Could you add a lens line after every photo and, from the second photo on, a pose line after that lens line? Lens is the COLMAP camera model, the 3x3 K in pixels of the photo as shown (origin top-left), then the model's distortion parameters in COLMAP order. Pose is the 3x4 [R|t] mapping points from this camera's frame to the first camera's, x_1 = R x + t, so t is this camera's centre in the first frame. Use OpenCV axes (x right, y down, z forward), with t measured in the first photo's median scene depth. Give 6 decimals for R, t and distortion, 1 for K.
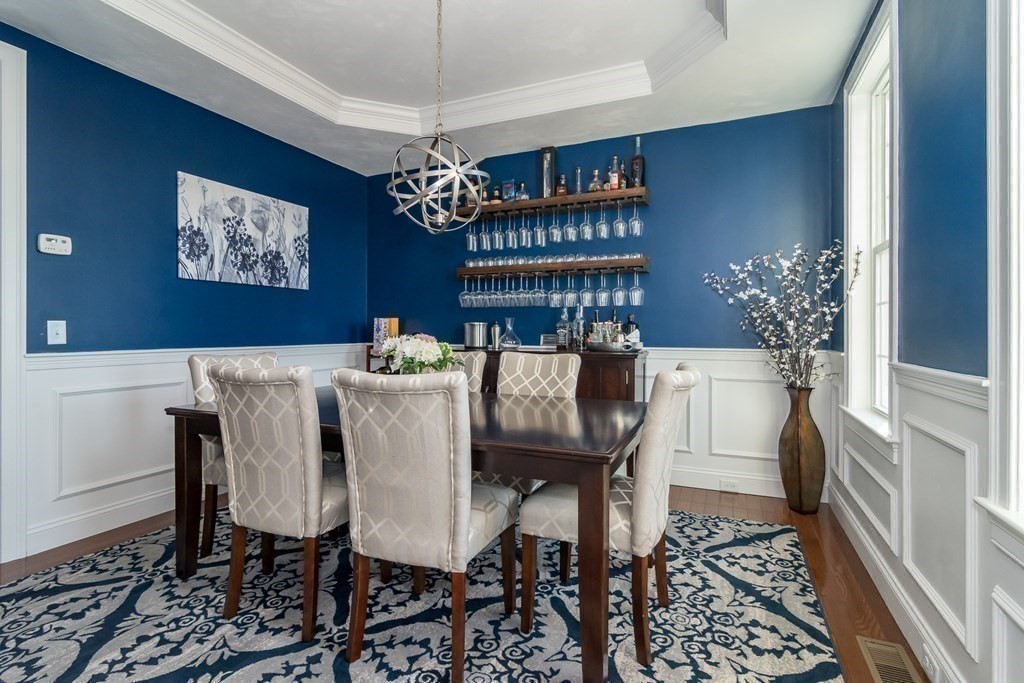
lens RADIAL K [[499.1, 0, 513.1], [0, 499.1, 332.1], [0, 0, 1]] dist [-0.002377, -0.000376]
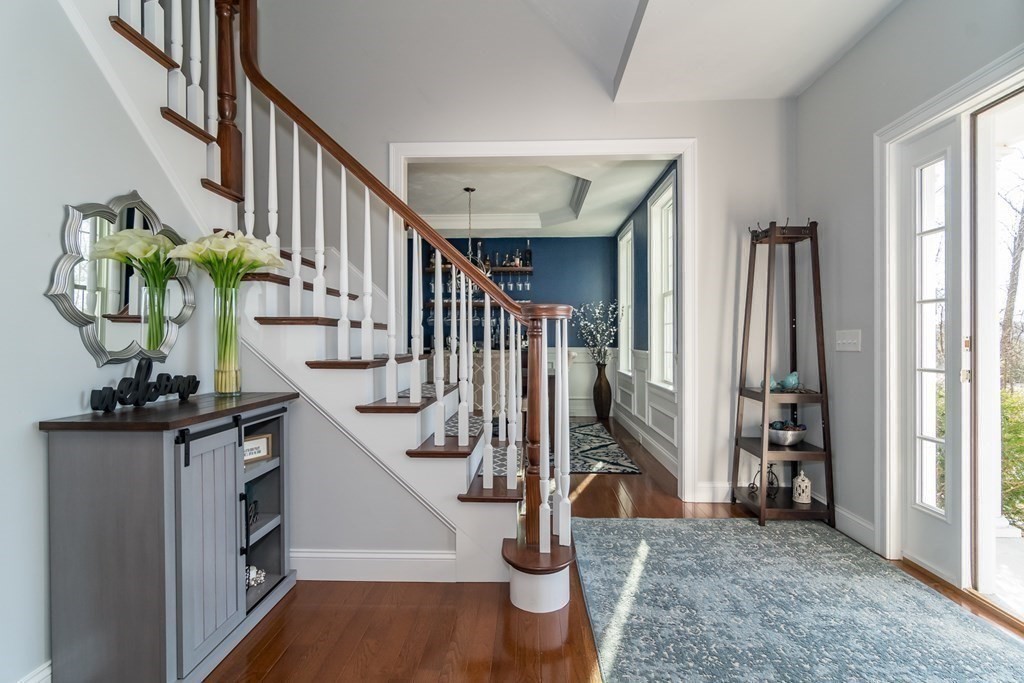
lens RADIAL K [[505.3, 0, 511.9], [0, 505.3, 348.6], [0, 0, 1]] dist [-0.001979, -0.000603]
pose [[0.932289, -0.006870, 0.361648, -0.638735], [0.002486, 0.999918, 0.012586, 0.011498], [-0.361705, -0.010834, 0.932230, -0.998050]]
